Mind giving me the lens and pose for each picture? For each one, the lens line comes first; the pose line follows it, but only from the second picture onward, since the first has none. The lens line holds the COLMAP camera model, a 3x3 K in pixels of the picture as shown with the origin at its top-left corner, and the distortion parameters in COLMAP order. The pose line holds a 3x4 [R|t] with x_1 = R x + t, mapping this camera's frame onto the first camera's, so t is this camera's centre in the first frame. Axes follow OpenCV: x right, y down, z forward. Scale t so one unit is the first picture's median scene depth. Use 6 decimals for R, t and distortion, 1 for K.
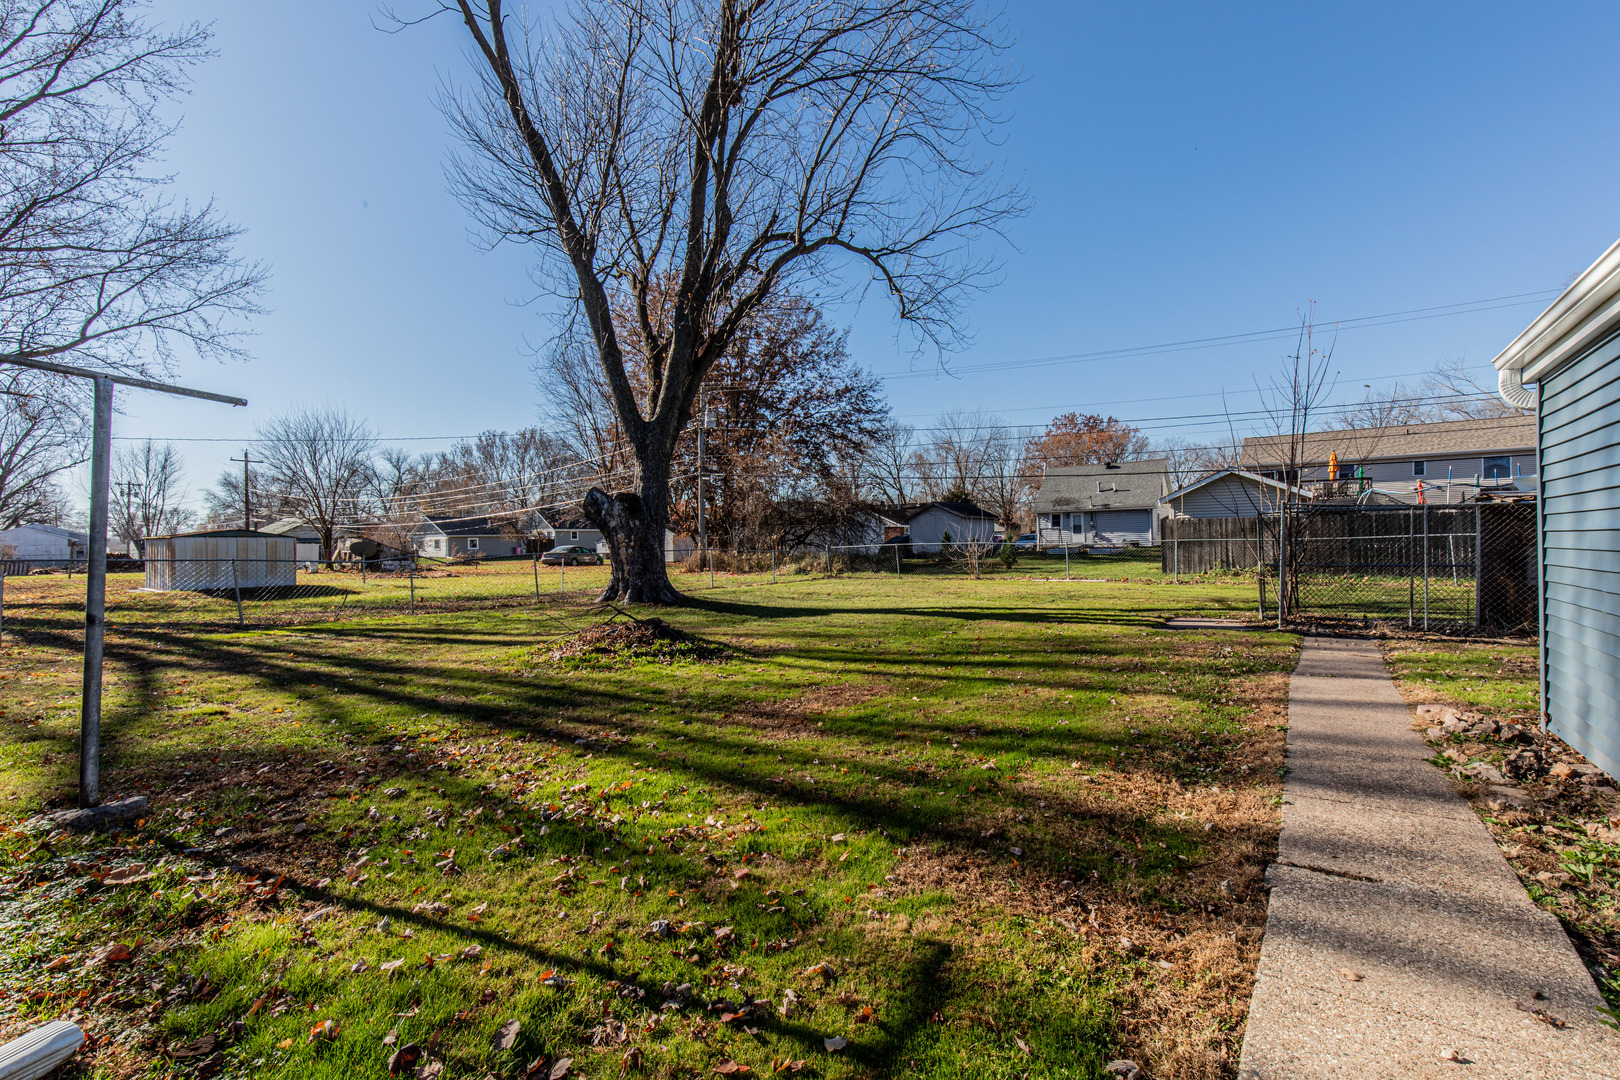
lens RADIAL K [[725.5, 0, 824.7], [0, 725.5, 536.6], [0, 0, 1]] dist [0.004603, 0.000454]
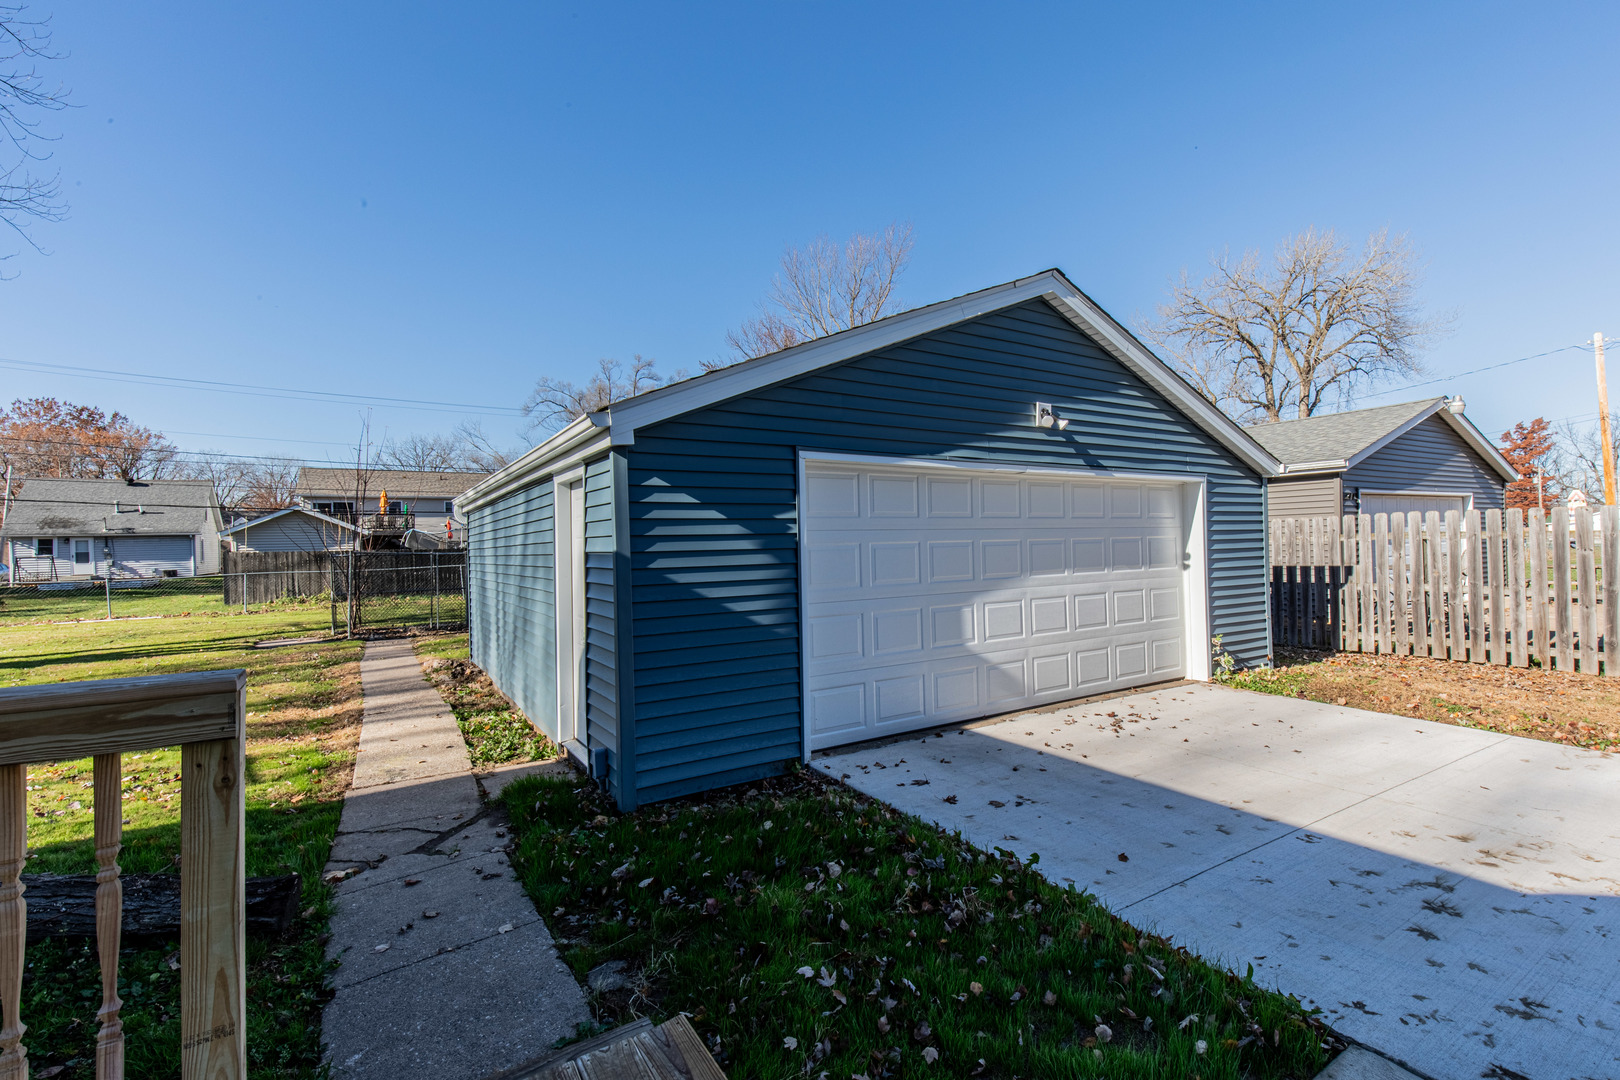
lens RADIAL K [[725.5, 0, 824.3], [0, 725.5, 546.6], [0, 0, 1]] dist [0.004603, 0.000454]
pose [[0.404186, 0.004435, 0.914666, -0.138585], [0.010010, 0.999907, -0.009272, -0.014588], [-0.914622, 0.012903, 0.404104, -0.198091]]
